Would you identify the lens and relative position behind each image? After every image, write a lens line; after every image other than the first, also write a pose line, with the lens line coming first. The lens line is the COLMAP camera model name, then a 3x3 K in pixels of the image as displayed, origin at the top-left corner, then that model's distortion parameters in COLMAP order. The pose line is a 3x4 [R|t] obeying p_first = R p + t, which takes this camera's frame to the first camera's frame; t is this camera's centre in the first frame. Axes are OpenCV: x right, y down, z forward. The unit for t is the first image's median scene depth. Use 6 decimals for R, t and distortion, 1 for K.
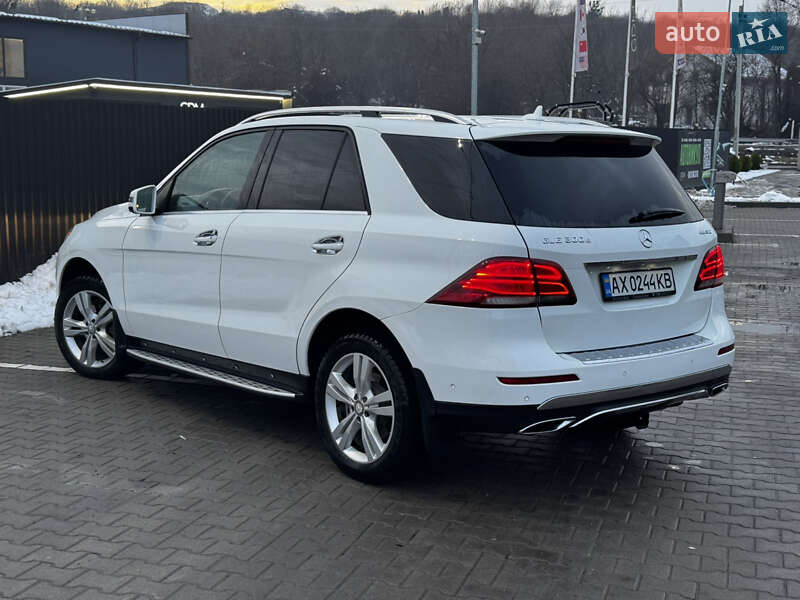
lens RADIAL K [[1015.4, 0, 400.0], [0, 1015.4, 300.0], [0, 0, 1]] dist [0.162529, -0.325480]
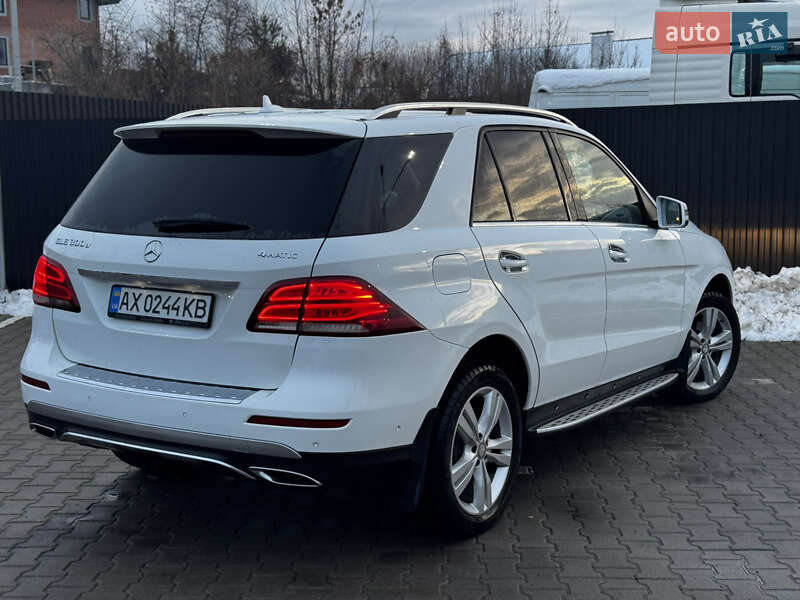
lens RADIAL K [[1056.3, 0, 400.0], [0, 1056.3, 300.0], [0, 0, 1]] dist [0.192093, -0.363514]
pose [[0.286370, 0.103649, -0.952496, 1.128876], [-0.121326, 0.990052, 0.071259, -0.106958], [0.950406, 0.095156, 0.296097, 0.940791]]
